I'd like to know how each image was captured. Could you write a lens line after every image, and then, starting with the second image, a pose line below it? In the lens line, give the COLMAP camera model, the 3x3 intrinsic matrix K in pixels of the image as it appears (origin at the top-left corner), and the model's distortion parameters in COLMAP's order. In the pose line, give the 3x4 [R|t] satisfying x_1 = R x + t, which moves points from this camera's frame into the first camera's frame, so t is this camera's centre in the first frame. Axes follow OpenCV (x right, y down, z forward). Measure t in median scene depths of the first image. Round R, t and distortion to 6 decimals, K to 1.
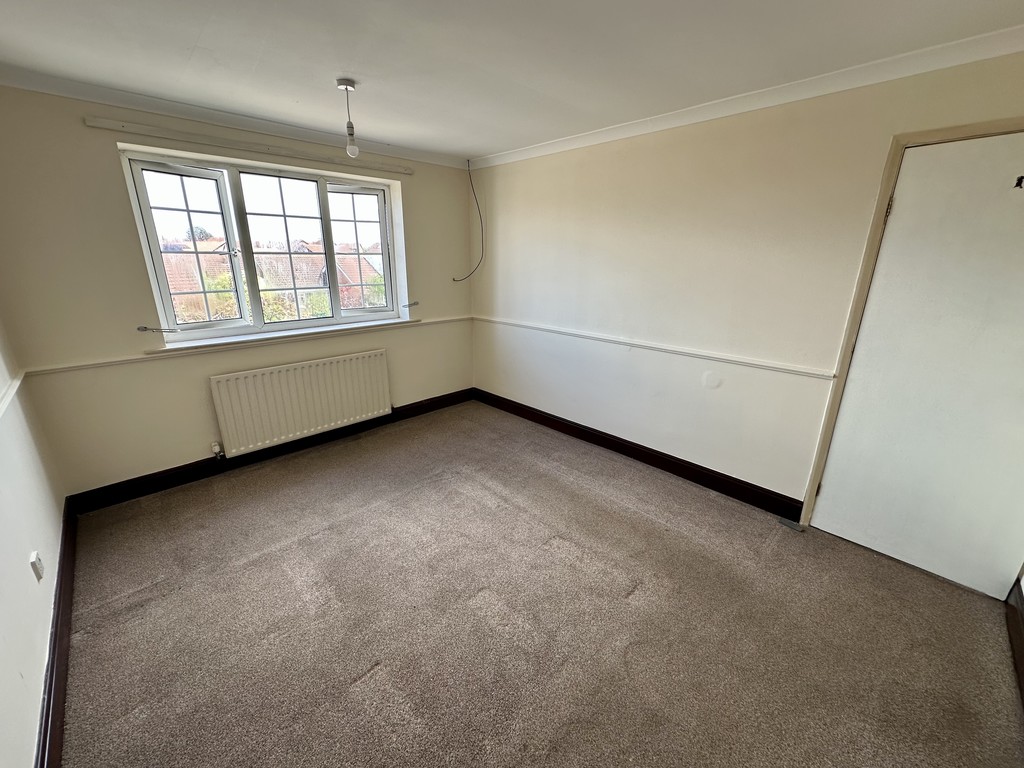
lens RADIAL K [[408.4, 0, 504.6], [0, 408.4, 381.0], [0, 0, 1]] dist [-0.001696, 0.001525]
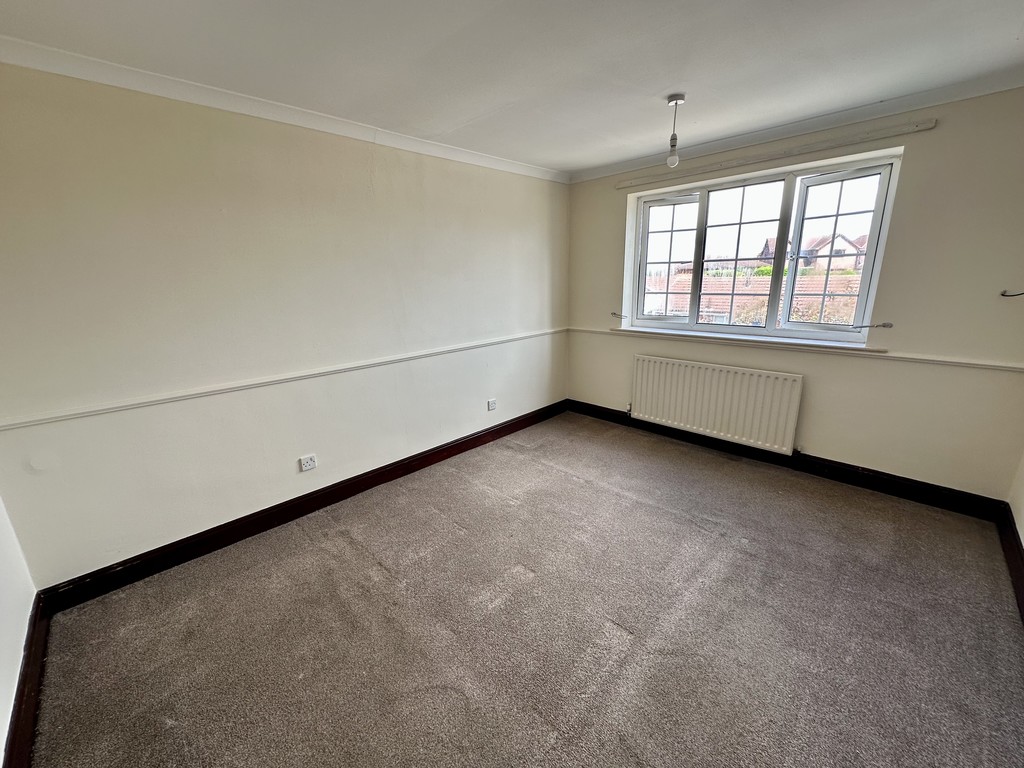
lens RADIAL K [[408.4, 0, 517.5], [0, 408.4, 382.1], [0, 0, 1]] dist [-0.001696, 0.001525]
pose [[0.029355, 0.248060, -0.968300, 0.550102], [-0.264094, 0.936220, 0.231835, -0.123830], [0.964050, 0.248916, 0.092994, 0.474231]]
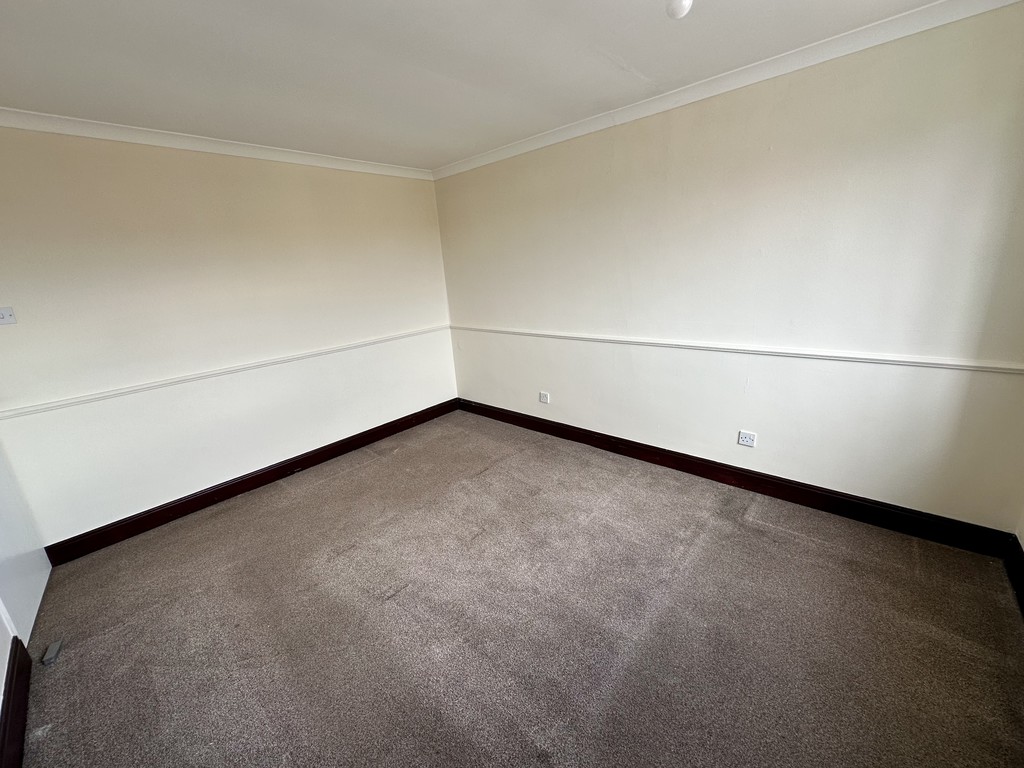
lens RADIAL K [[408.4, 0, 507.5], [0, 408.4, 383.3], [0, 0, 1]] dist [-0.001696, 0.001525]
pose [[-0.996056, 0.075903, -0.045937, -0.086256], [0.039447, 0.842653, 0.537011, -0.323813], [0.079470, 0.533081, -0.842324, 1.133128]]
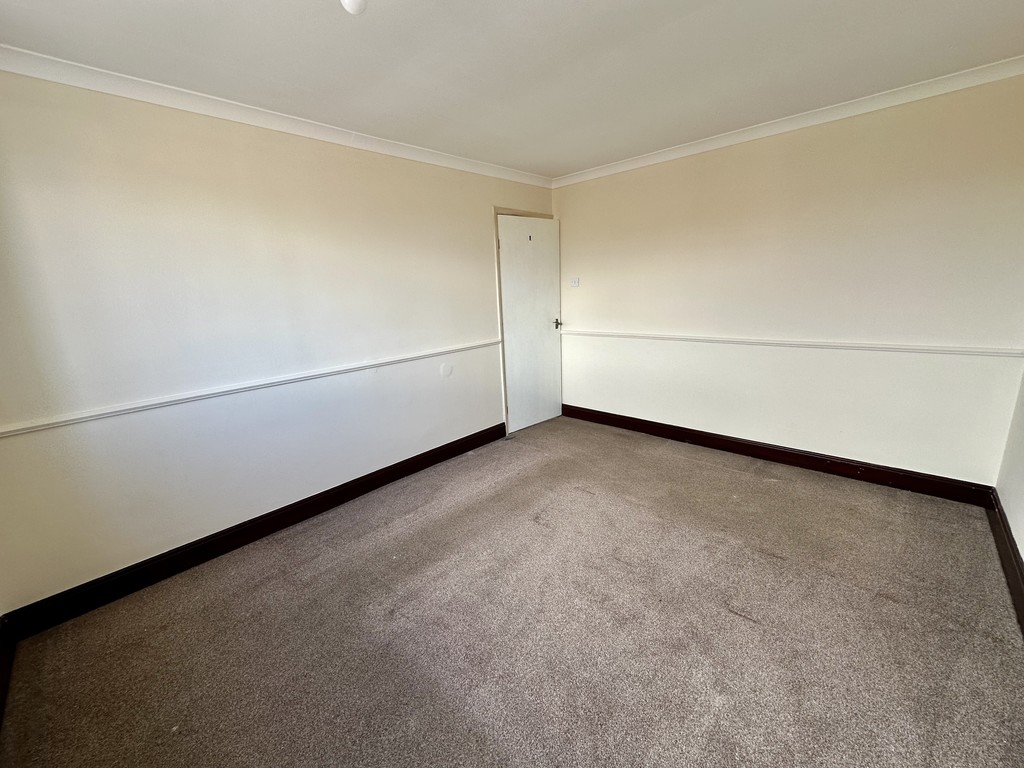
lens RADIAL K [[408.4, 0, 517.9], [0, 408.4, 382.3], [0, 0, 1]] dist [-0.001696, 0.001525]
pose [[-0.057498, -0.237381, 0.969713, -0.629567], [0.329128, 0.912512, 0.242894, -0.174150], [-0.942533, 0.333126, 0.025662, 0.681842]]
